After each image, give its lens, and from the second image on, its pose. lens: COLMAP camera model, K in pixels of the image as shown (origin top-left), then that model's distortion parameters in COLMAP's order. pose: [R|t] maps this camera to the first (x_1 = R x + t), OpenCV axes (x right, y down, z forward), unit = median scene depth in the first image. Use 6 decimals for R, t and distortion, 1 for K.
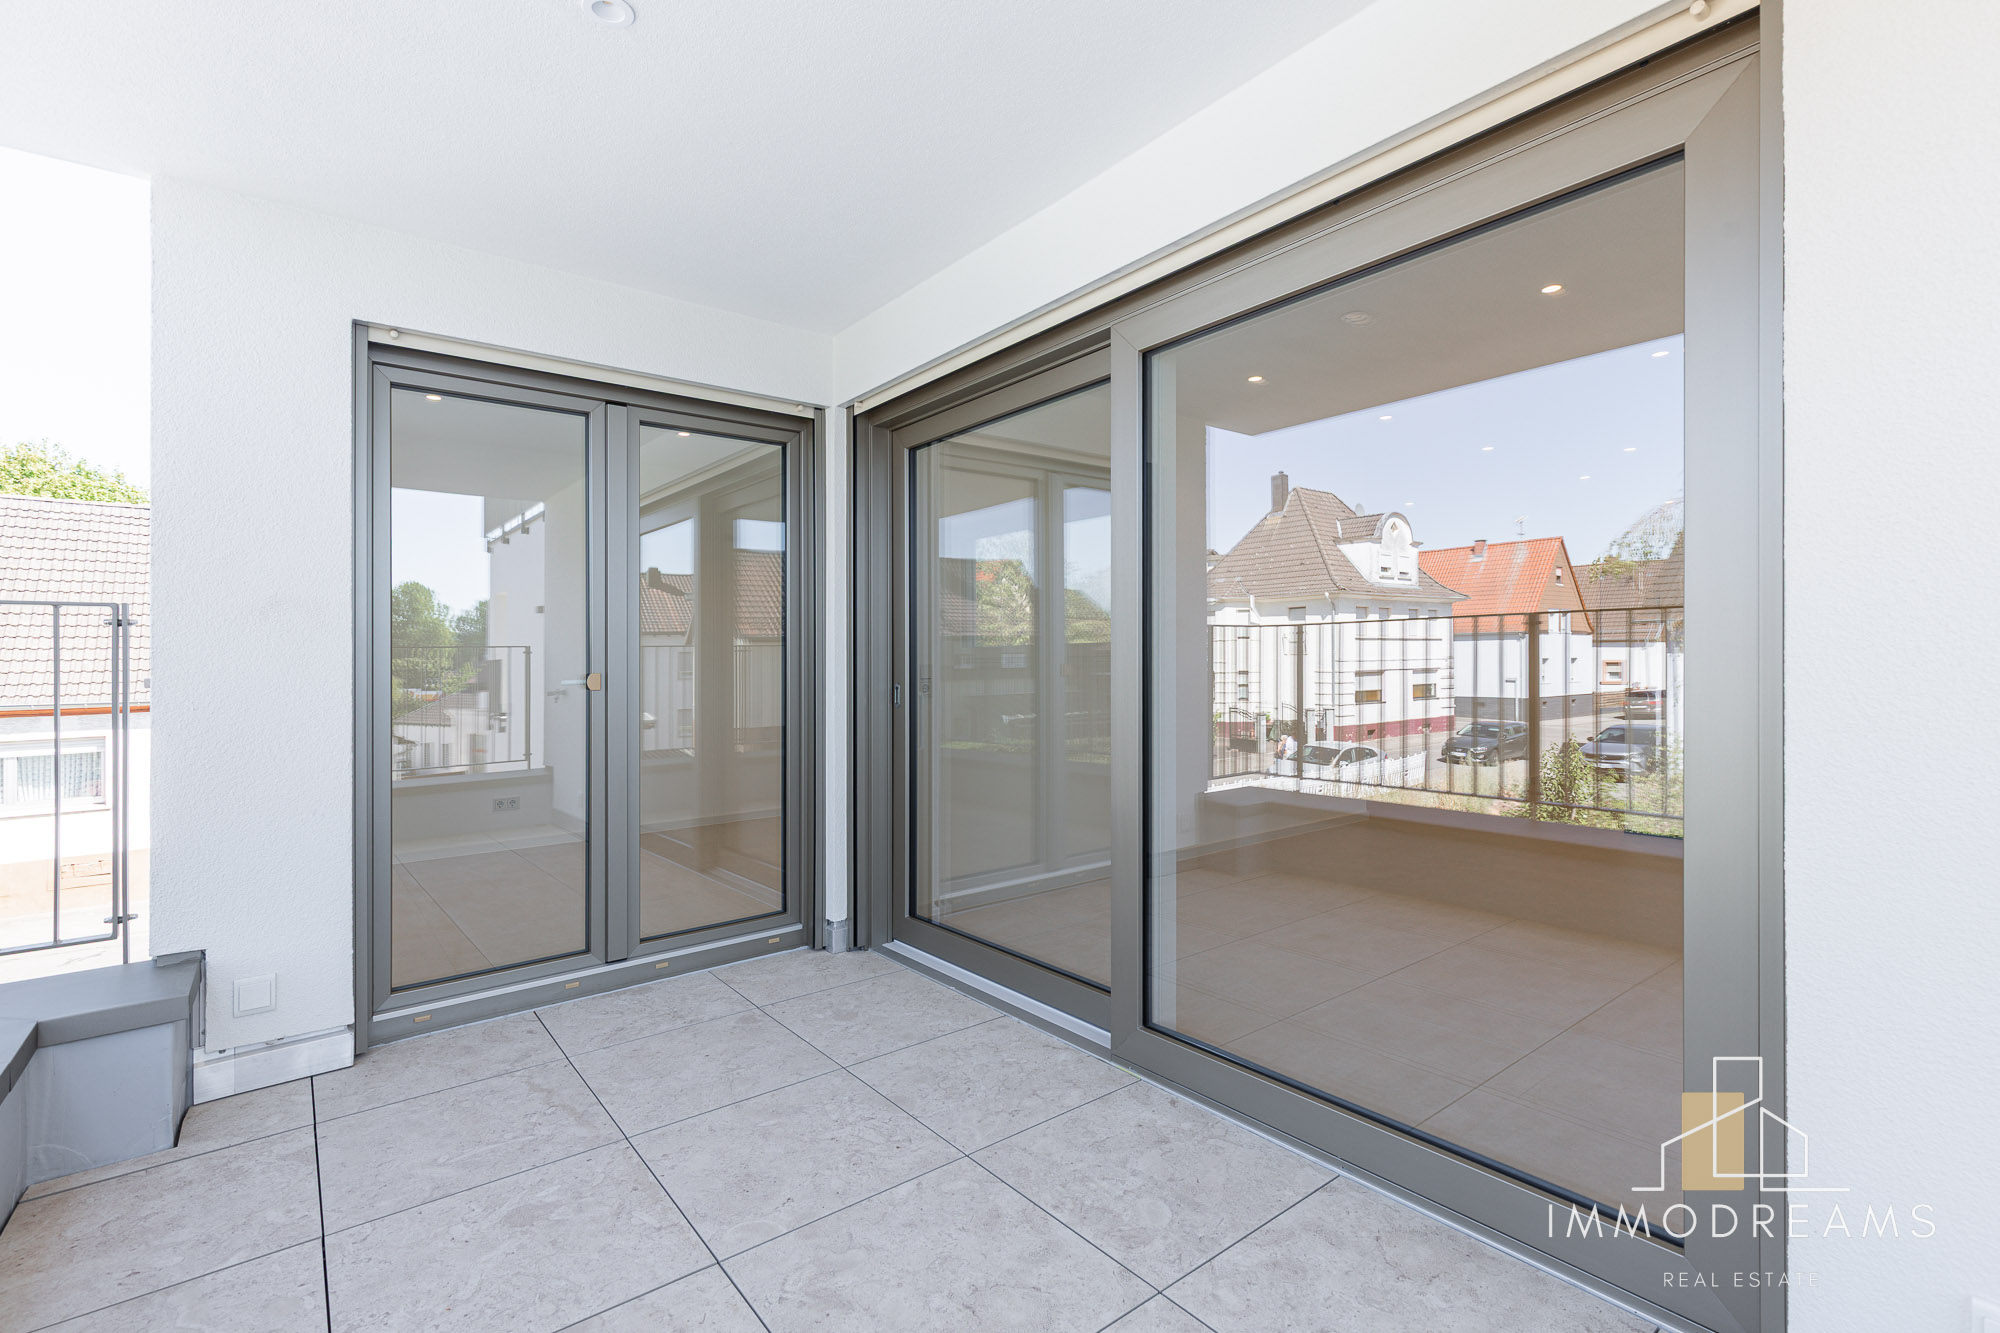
lens RADIAL K [[903.0, 0, 986.2], [0, 903.0, 669.9], [0, 0, 1]] dist [0.013760, -0.001228]
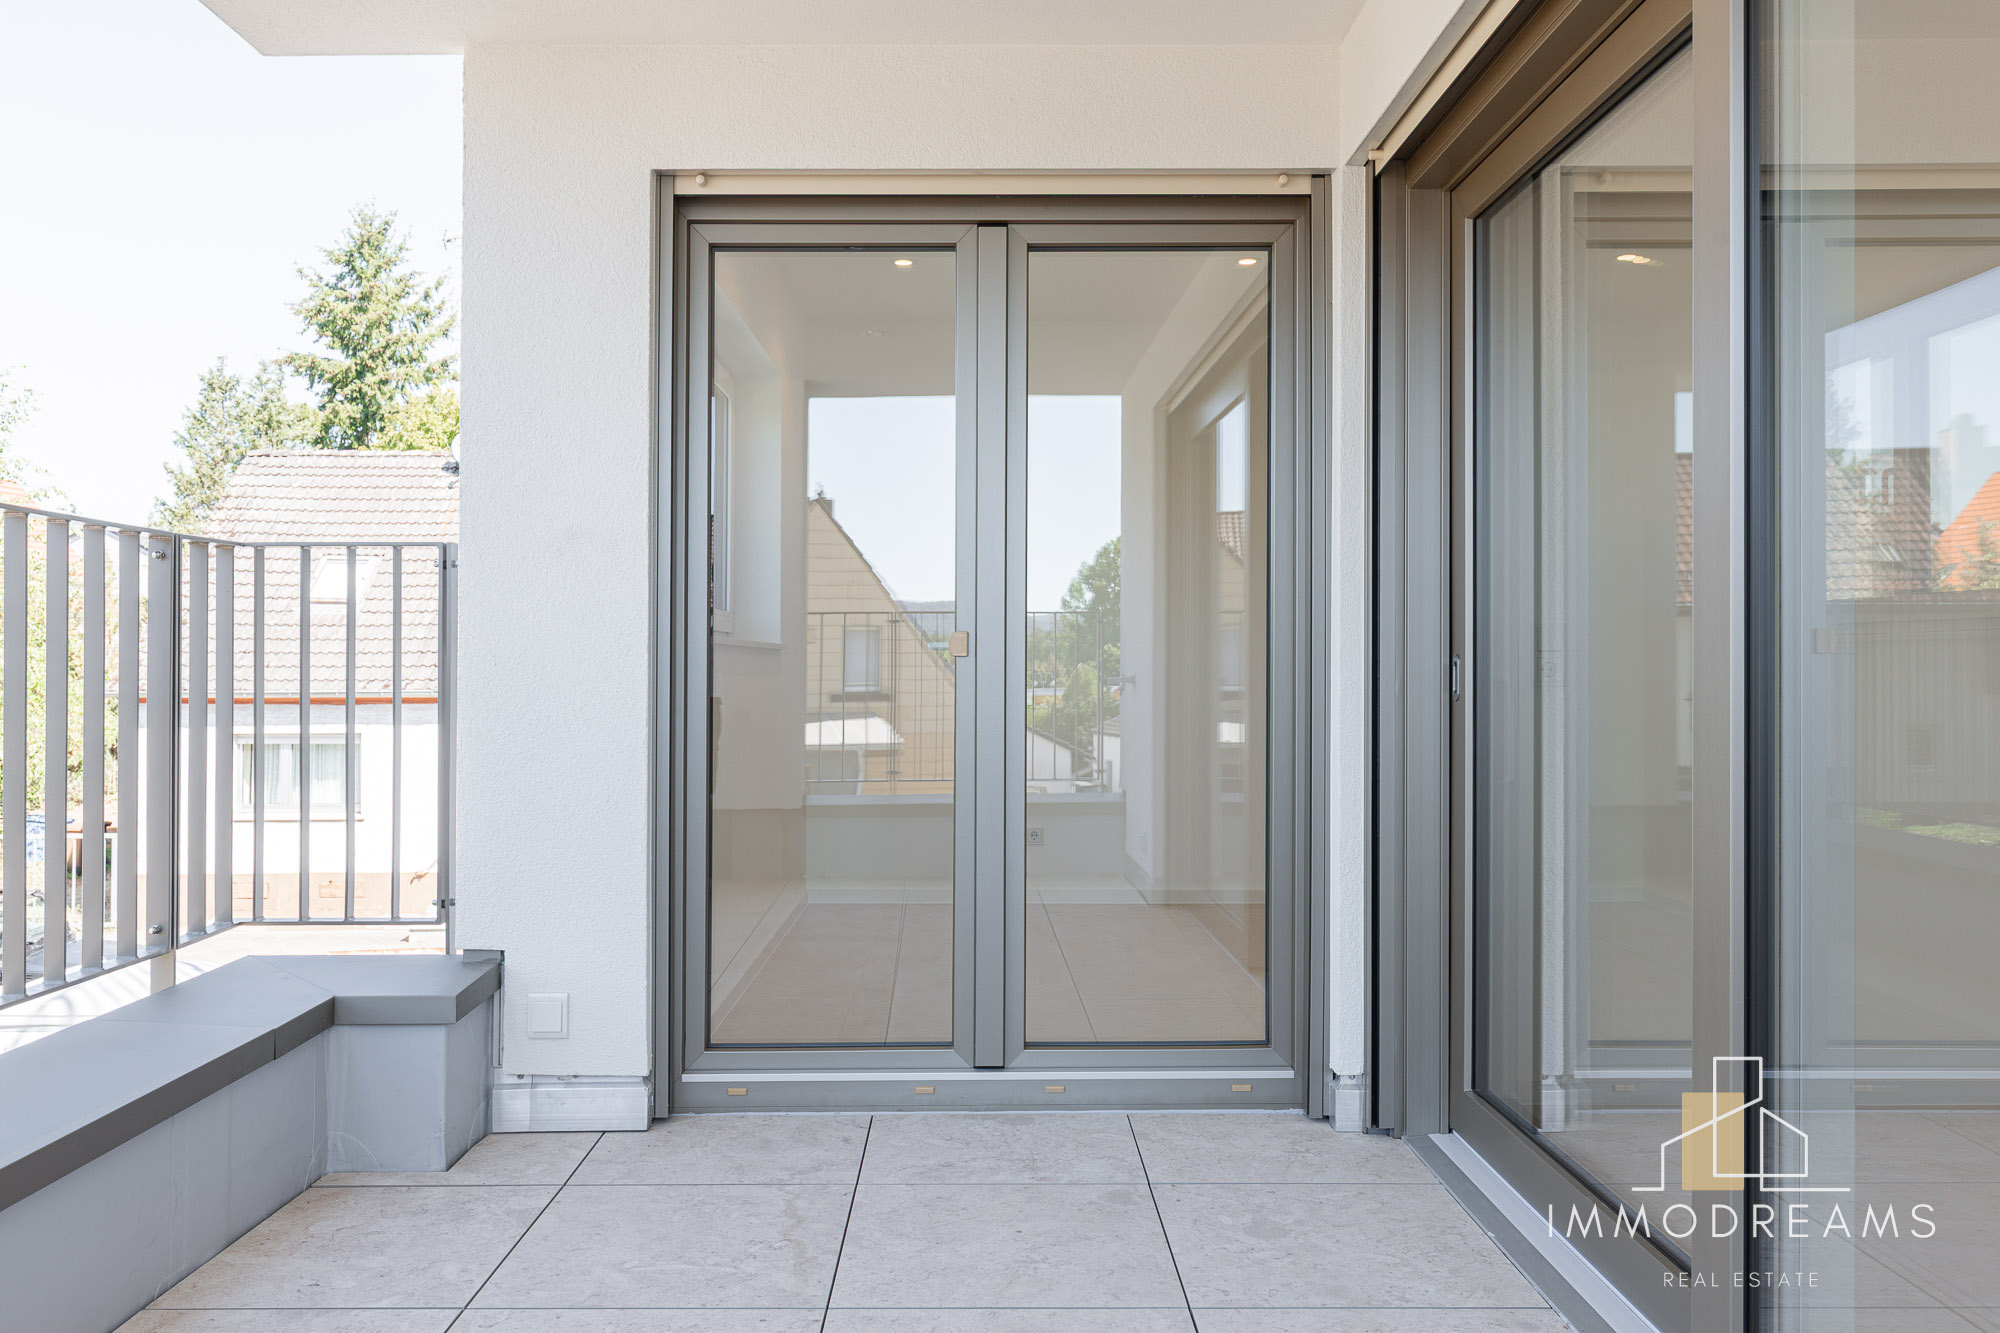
lens RADIAL K [[1521.6, 0, 989.2], [0, 1521.6, 651.9], [0, 0, 1]] dist [0.013455, 0.008940]
pose [[0.789595, 0.010147, -0.613544, 0.299108], [-0.014000, 0.999901, -0.001481, 0.021912], [0.613468, 0.009759, 0.789659, 0.133742]]
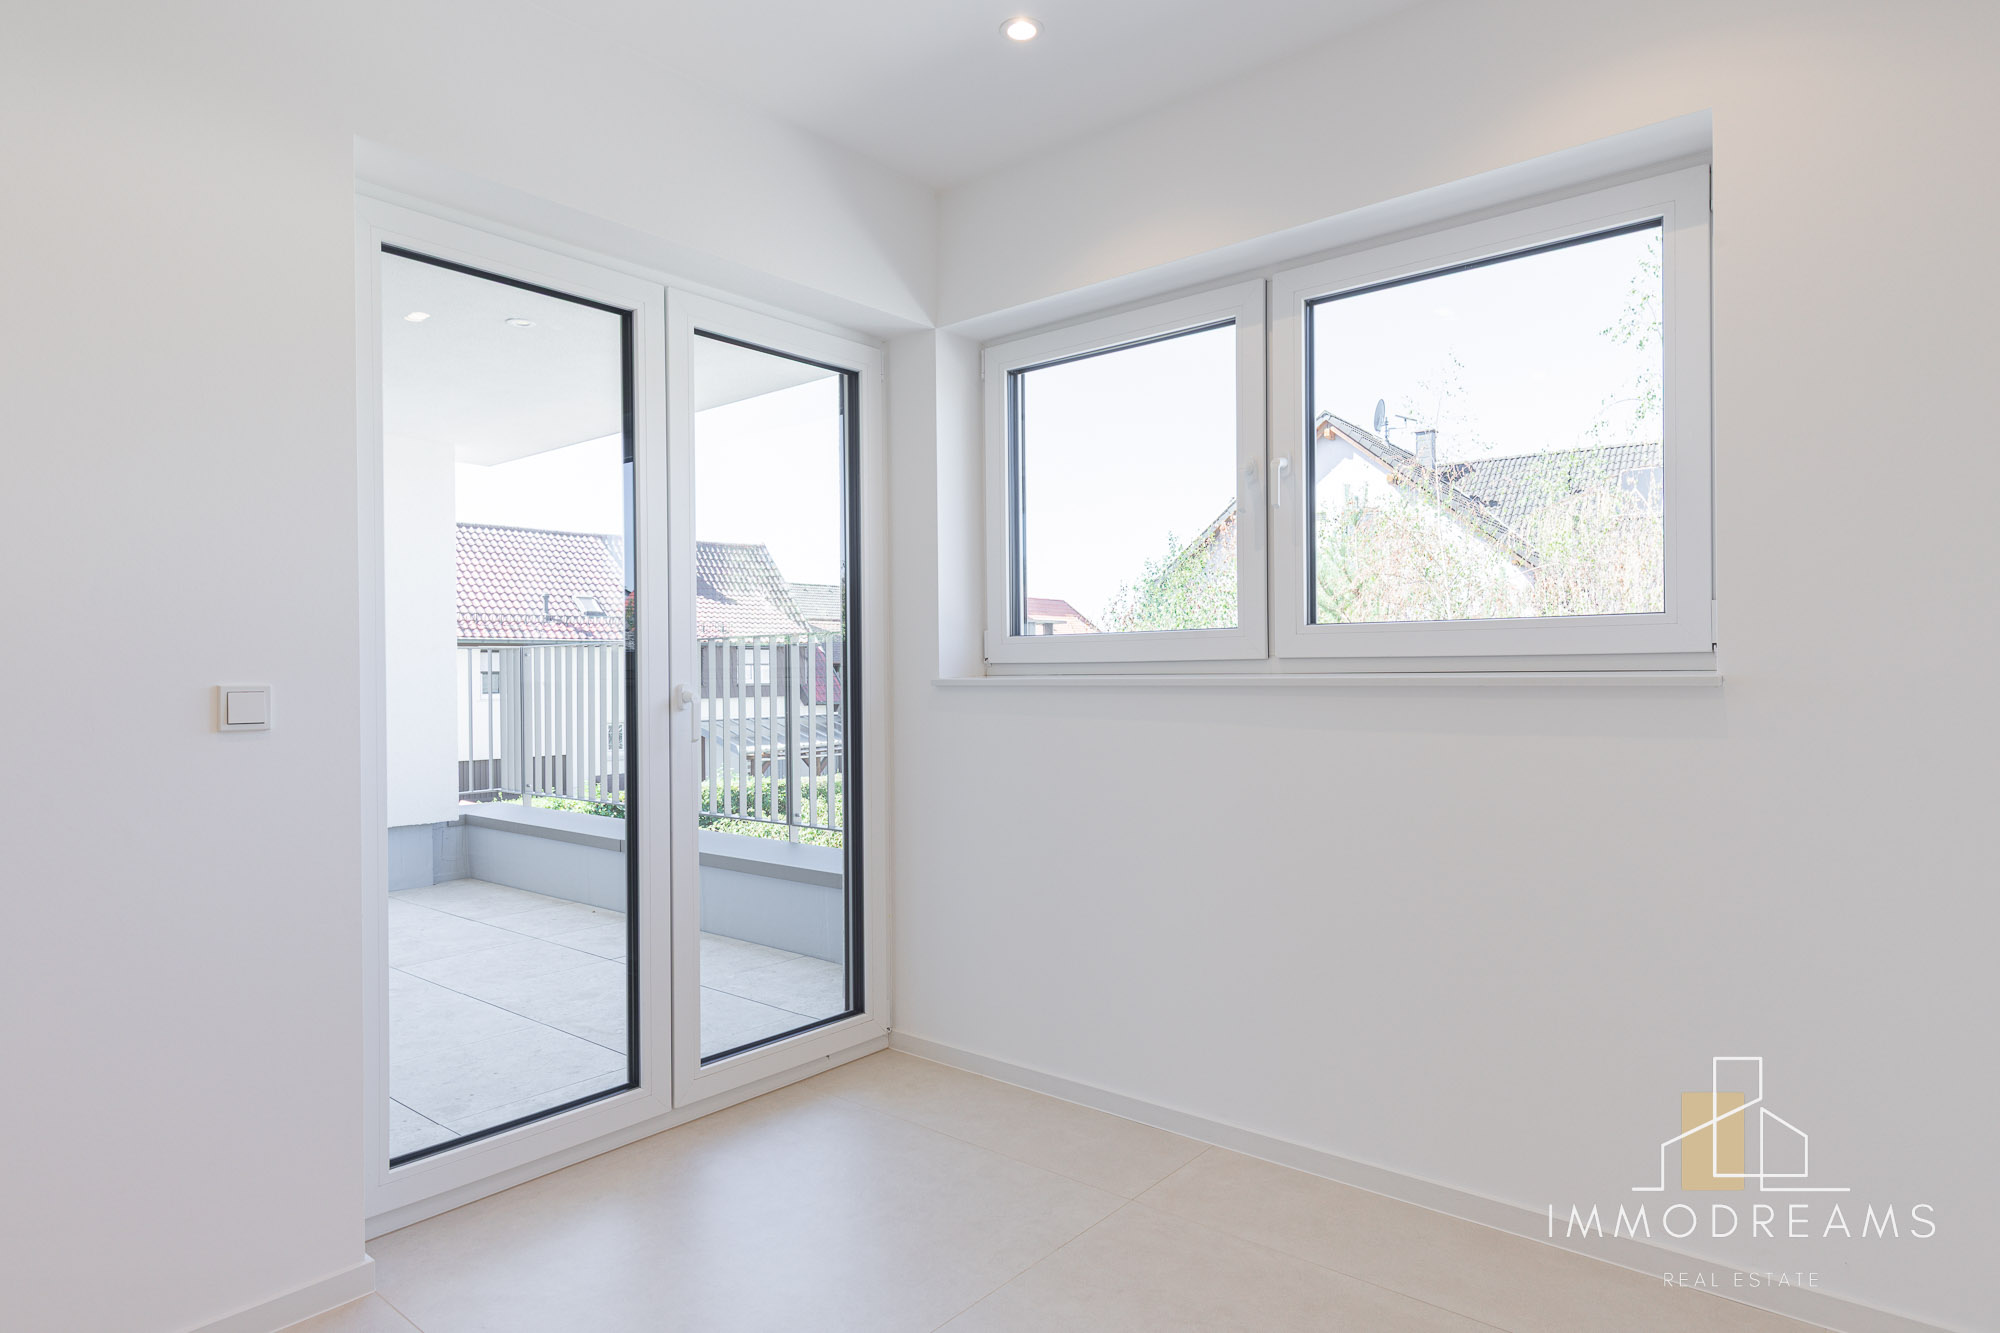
lens RADIAL K [[1136.3, 0, 1000.1], [0, 1136.3, 666.9], [0, 0, 1]] dist [0.017207, 0.002043]
pose [[-0.977265, 0.013481, -0.211592, -0.540724], [0.012186, 0.999898, 0.007420, -0.014357], [0.211670, 0.004673, -0.977330, 2.144090]]
